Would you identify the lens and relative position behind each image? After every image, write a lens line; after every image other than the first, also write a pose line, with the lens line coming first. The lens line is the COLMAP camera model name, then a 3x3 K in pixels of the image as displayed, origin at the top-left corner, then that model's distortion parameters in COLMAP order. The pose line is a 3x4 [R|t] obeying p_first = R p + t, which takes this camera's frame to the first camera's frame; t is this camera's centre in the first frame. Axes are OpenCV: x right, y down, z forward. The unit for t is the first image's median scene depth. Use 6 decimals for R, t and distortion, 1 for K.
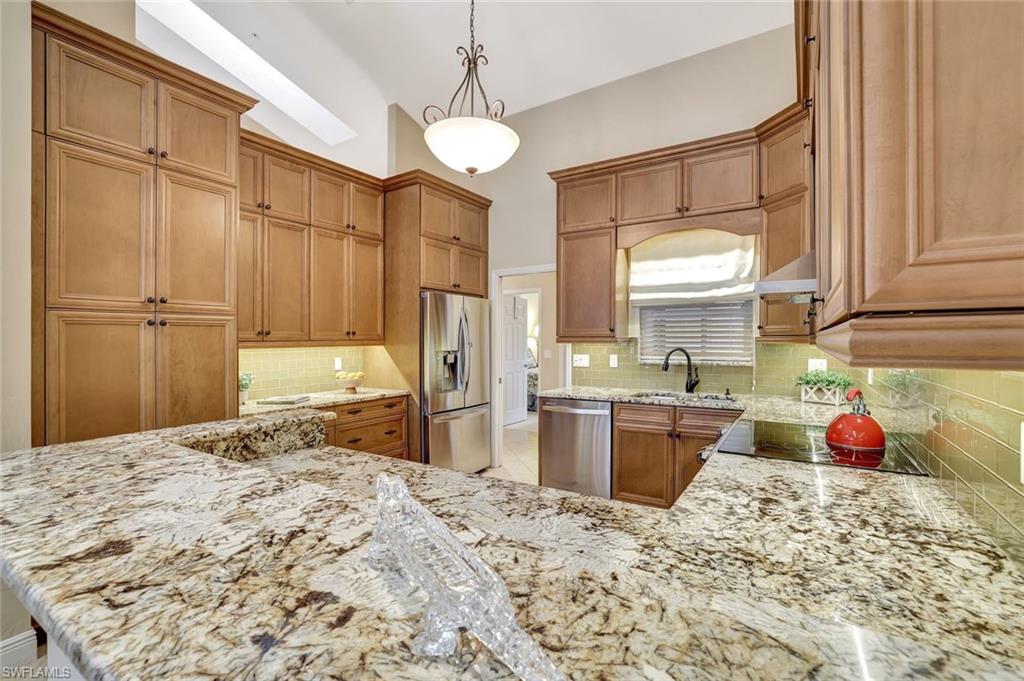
lens RADIAL K [[455.6, 0, 511.0], [0, 455.6, 338.2], [0, 0, 1]] dist [-0.017828, 0.000411]
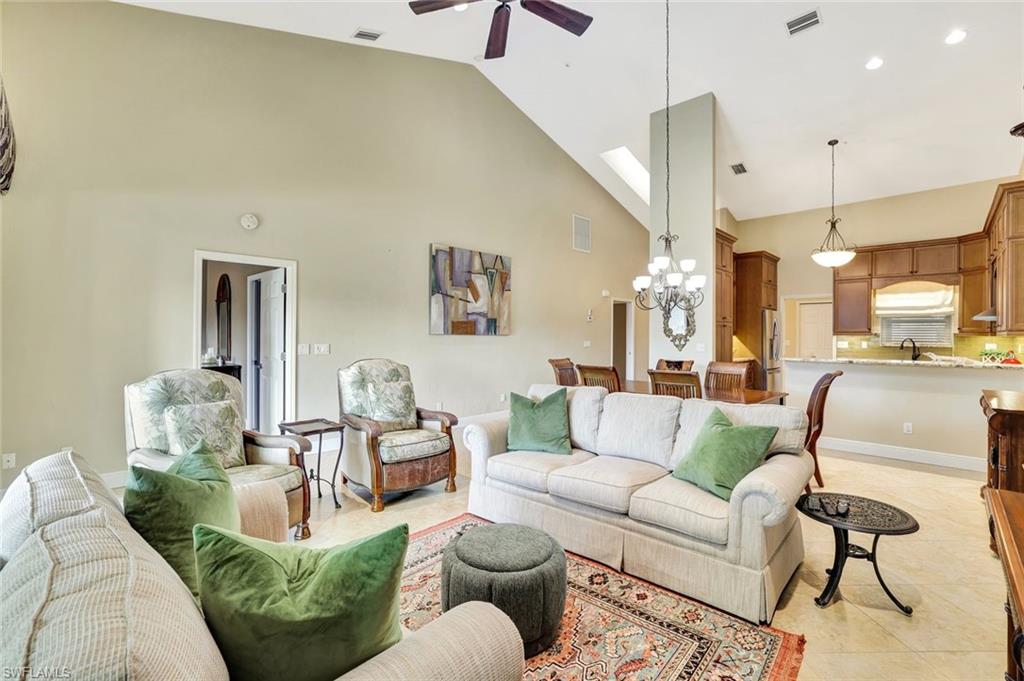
lens RADIAL K [[462.9, 0, 489.3], [0, 462.9, 332.5], [0, 0, 1]] dist [-0.022963, 0.000095]
pose [[0.976866, 0.008026, -0.213701, -1.042126], [-0.007332, 0.999965, 0.004042, 0.000601], [0.213726, -0.002381, 0.976891, -1.401062]]
